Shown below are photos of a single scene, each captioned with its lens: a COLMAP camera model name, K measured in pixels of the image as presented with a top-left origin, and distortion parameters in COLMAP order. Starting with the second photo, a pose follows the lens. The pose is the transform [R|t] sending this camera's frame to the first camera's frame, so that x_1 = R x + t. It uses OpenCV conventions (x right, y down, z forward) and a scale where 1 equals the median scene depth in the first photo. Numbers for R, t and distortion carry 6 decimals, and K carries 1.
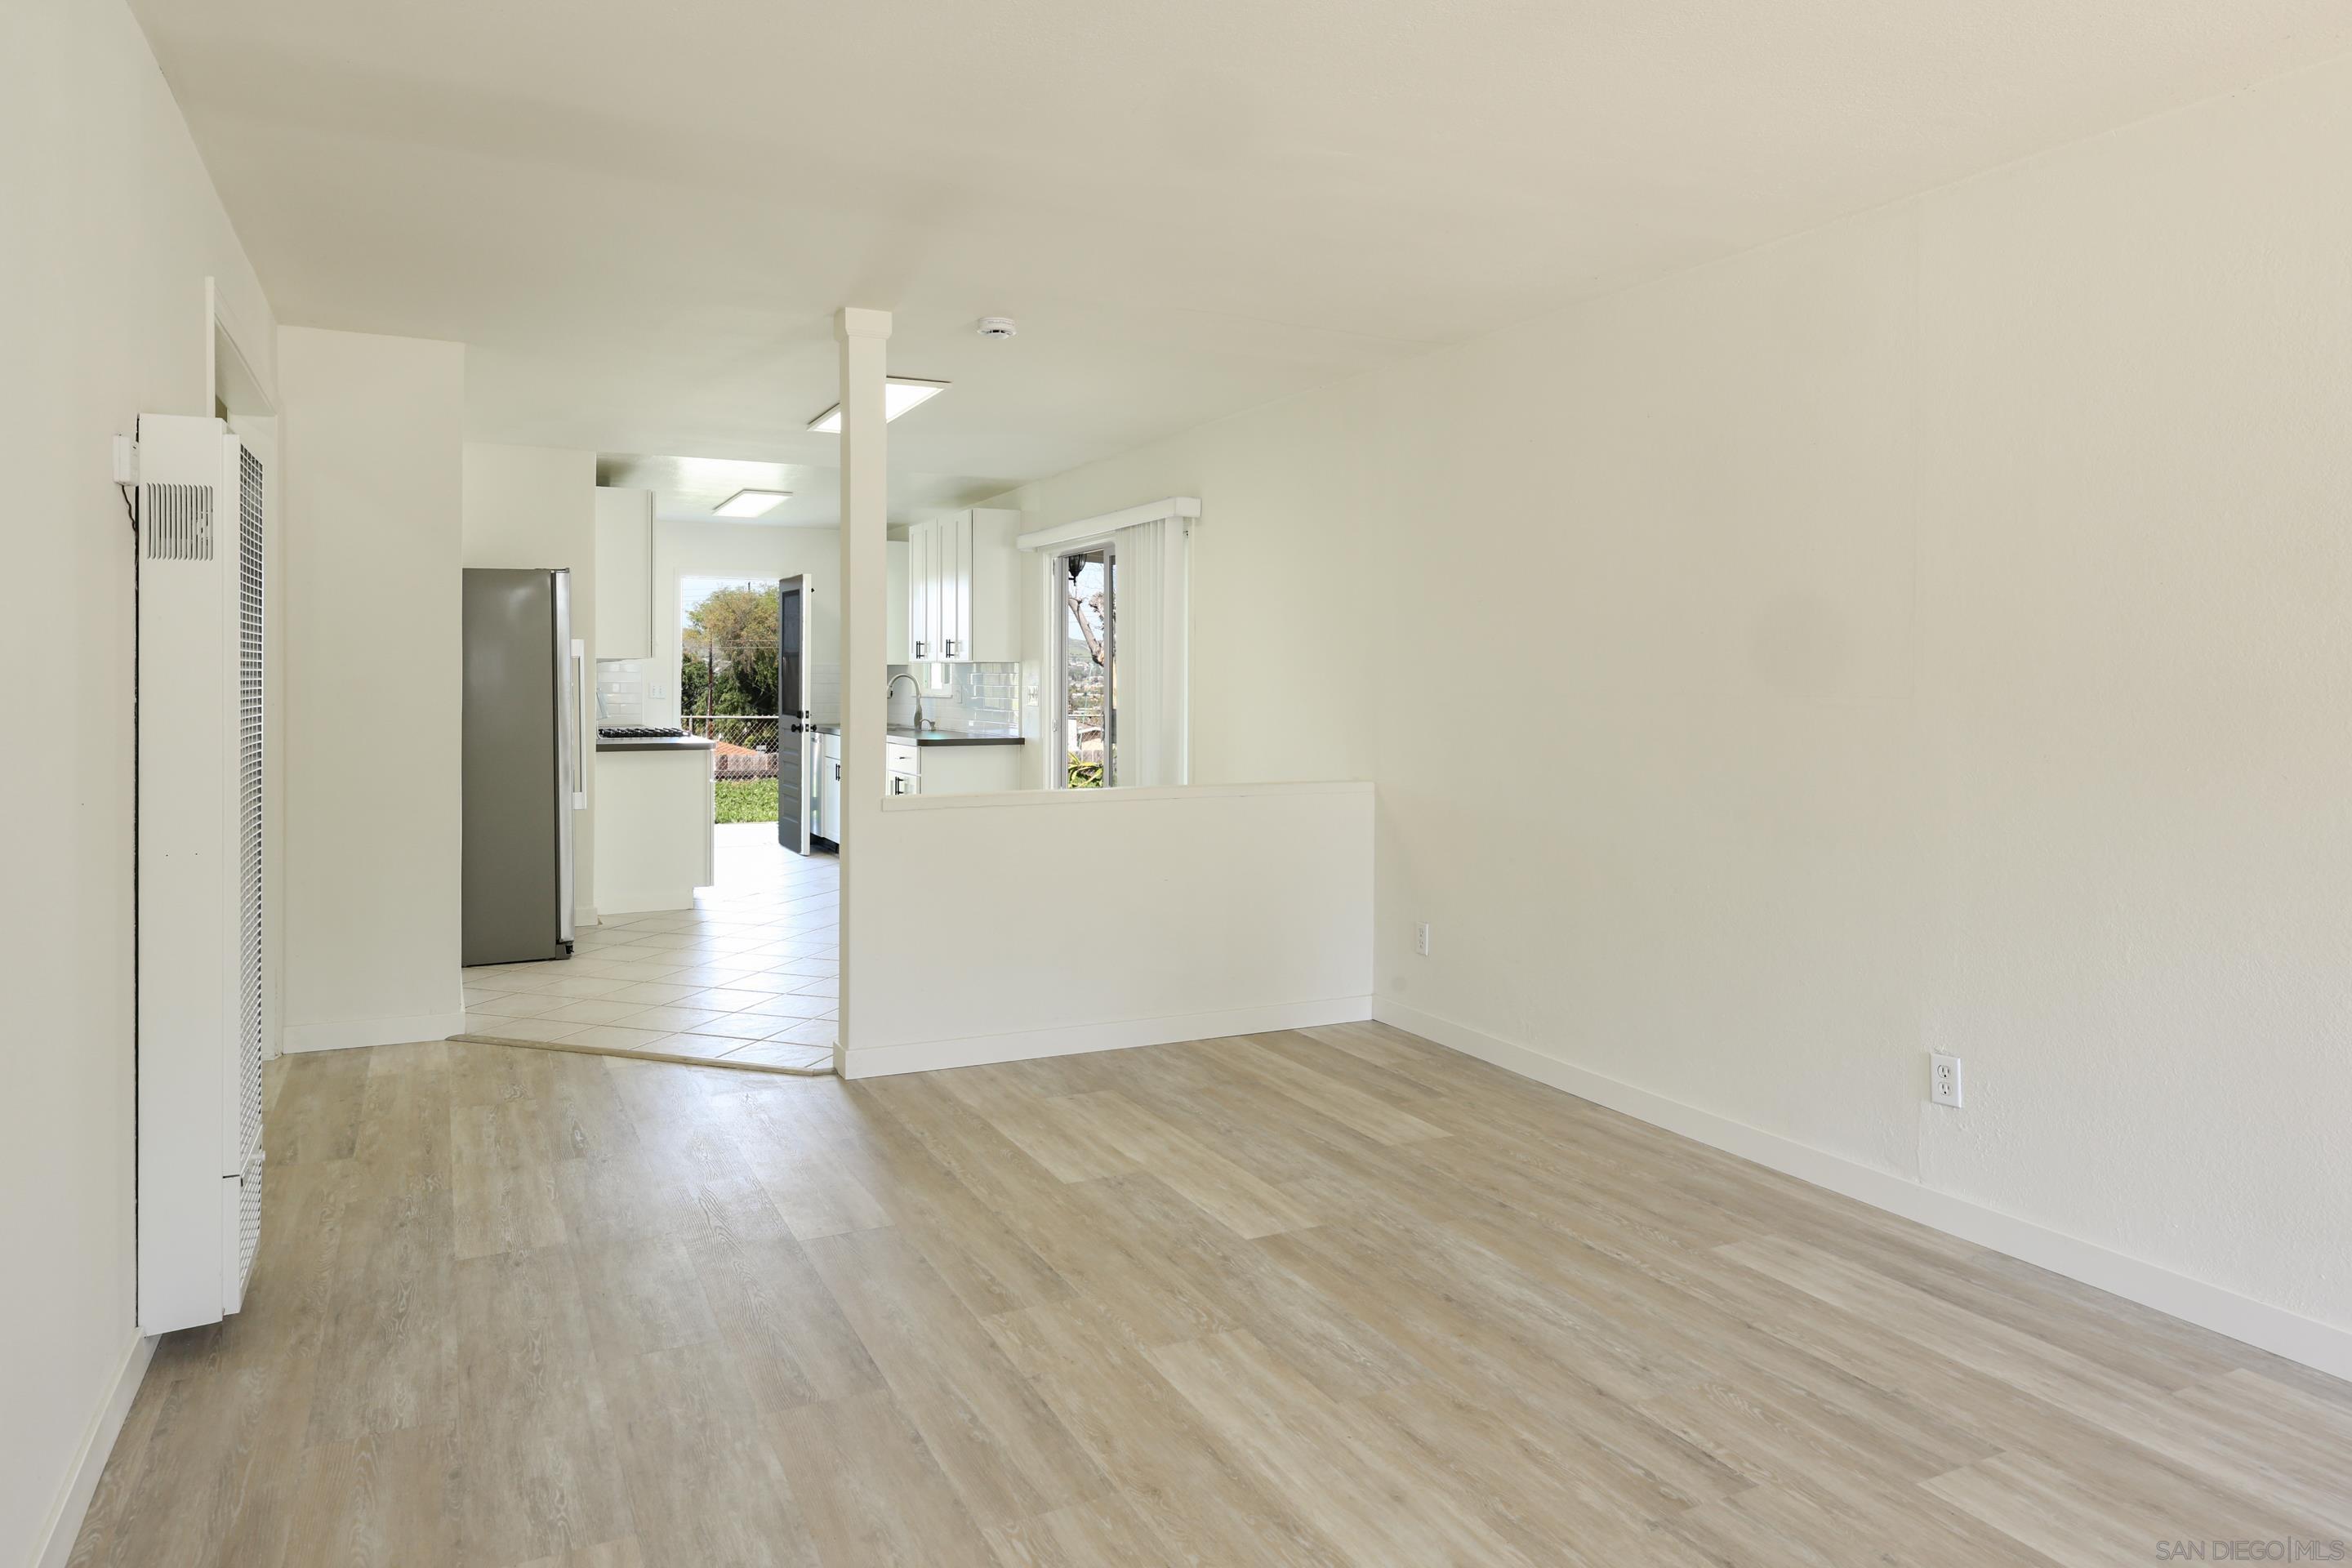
lens RADIAL K [[1459.4, 0, 1170.2], [0, 1459.4, 767.4], [0, 0, 1]] dist [0.000019, -0.000258]
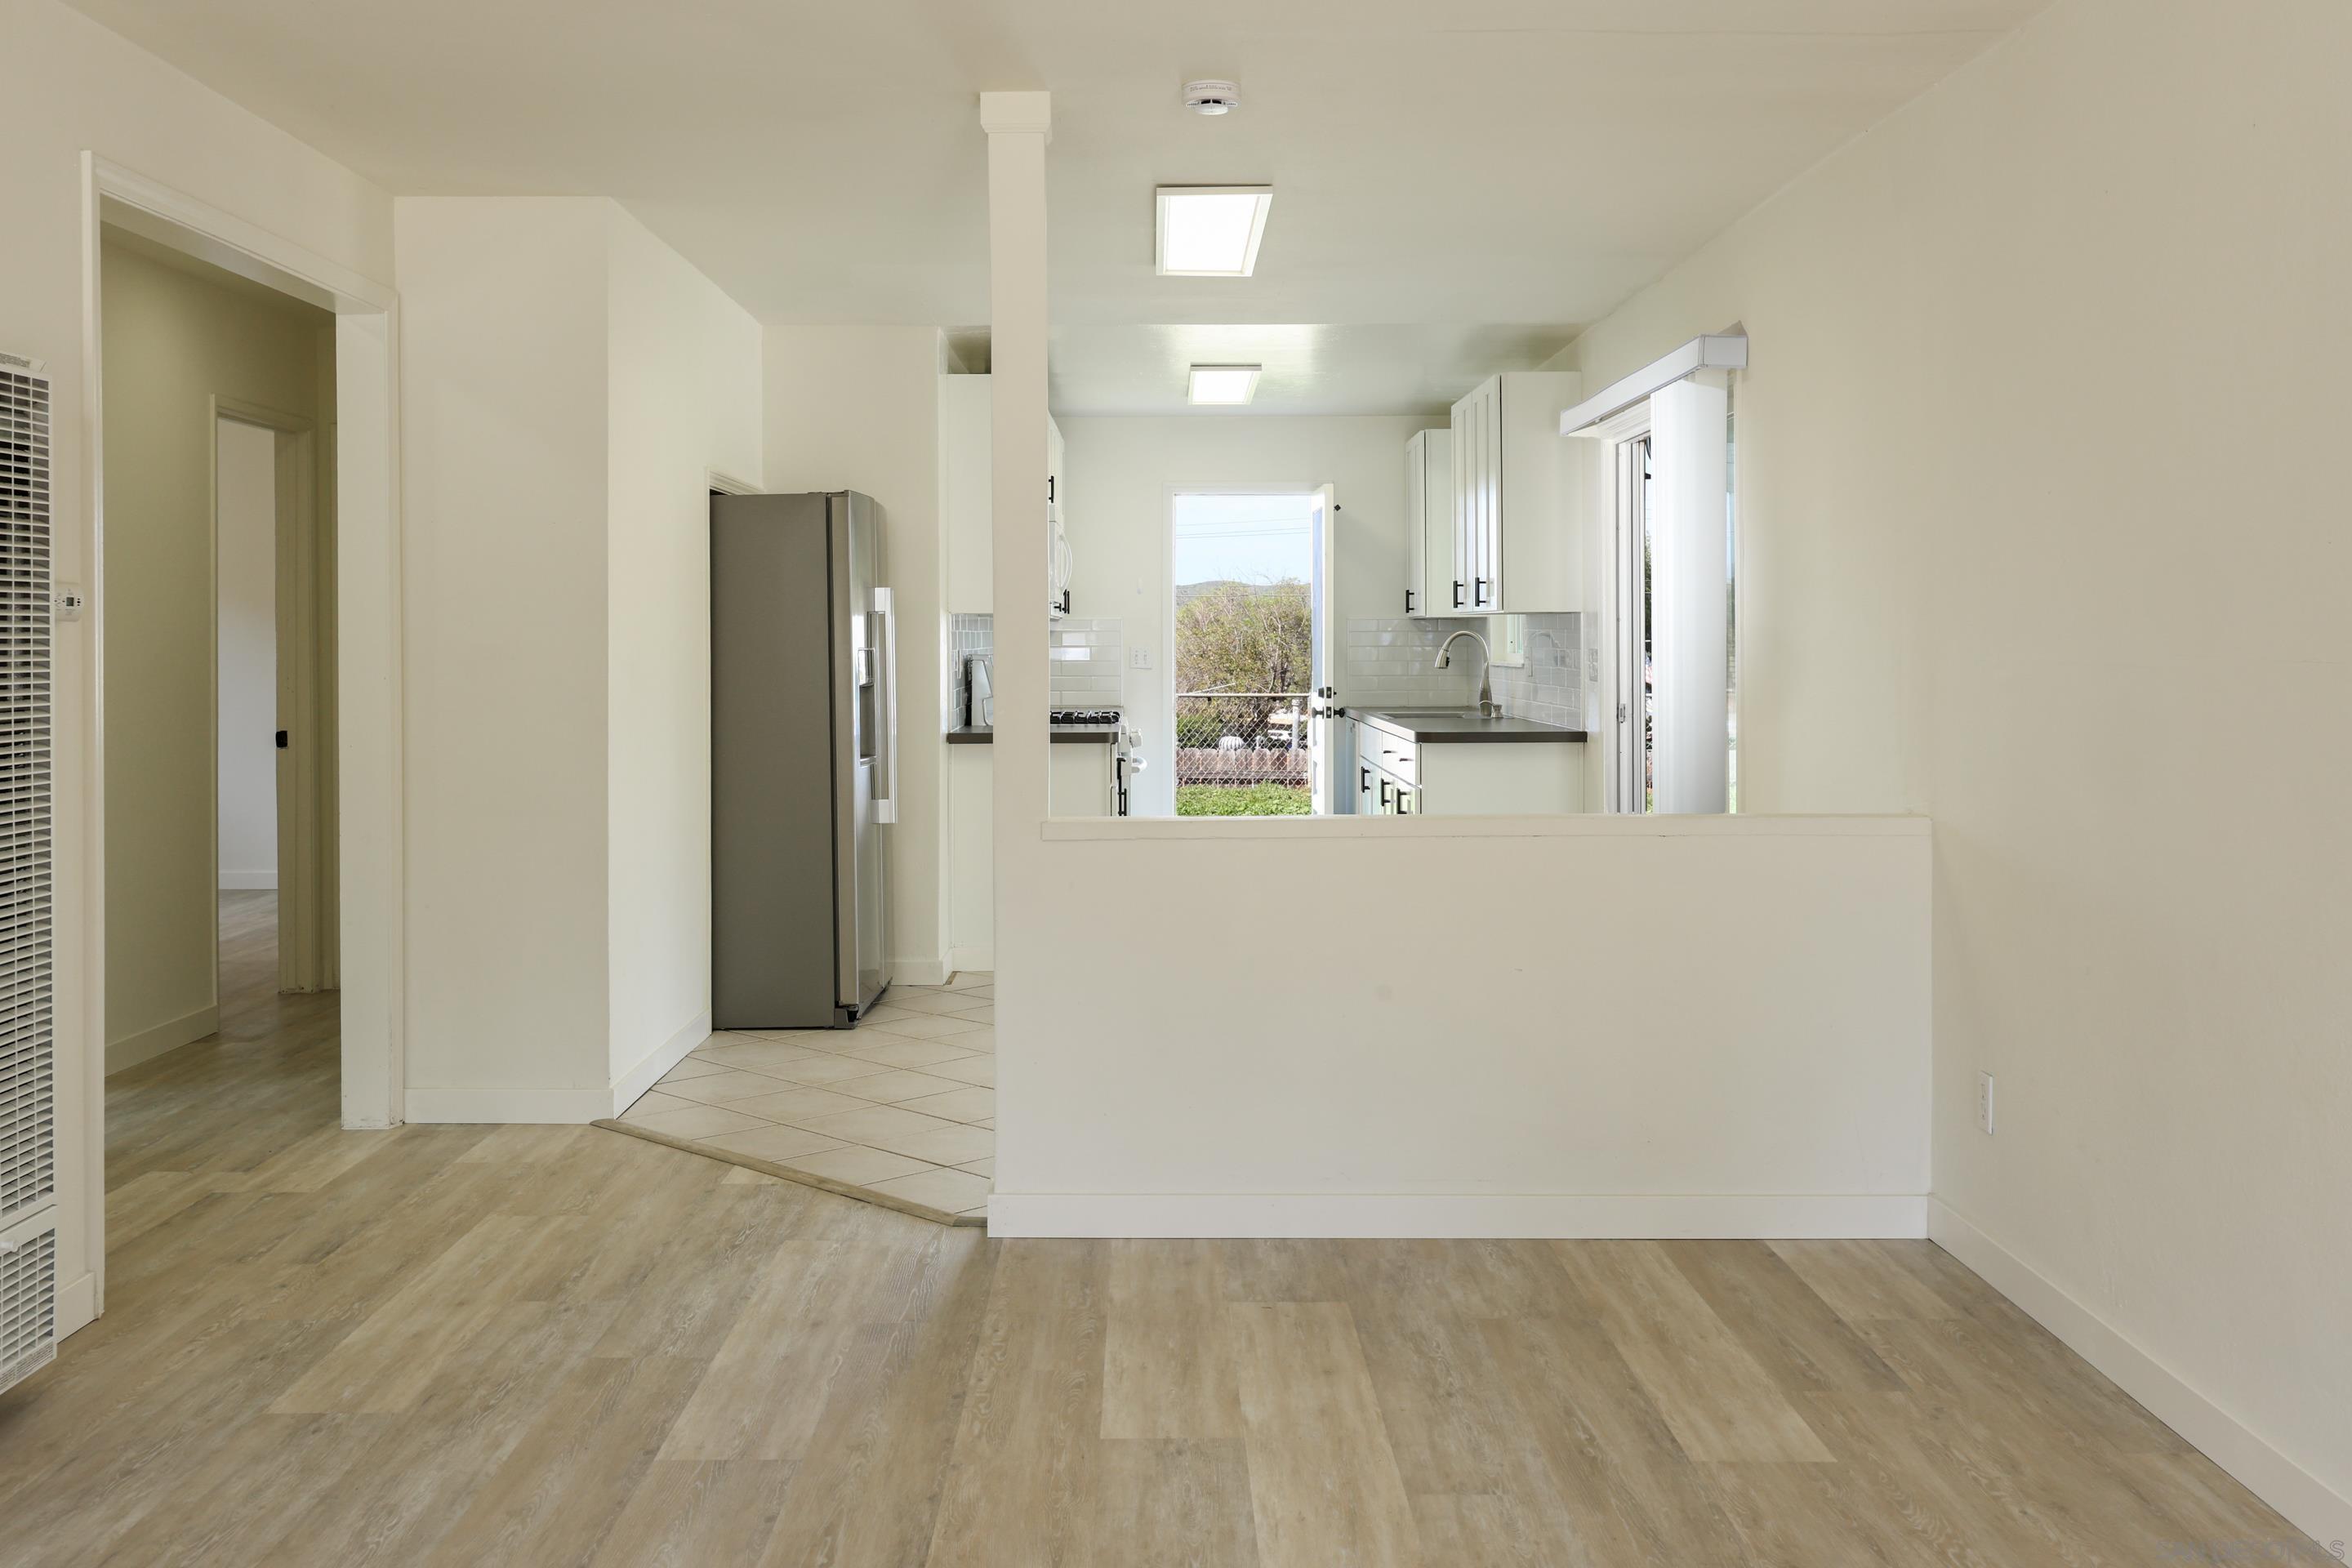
lens RADIAL K [[2211.3, 0, 1167.4], [0, 2211.3, 740.4], [0, 0, 1]] dist [0.001323, 0.000000]
pose [[0.897446, 0.014556, -0.440884, 0.183545], [-0.020927, 0.999735, -0.009592, -0.004100], [0.440627, 0.017834, 0.897513, 0.073115]]
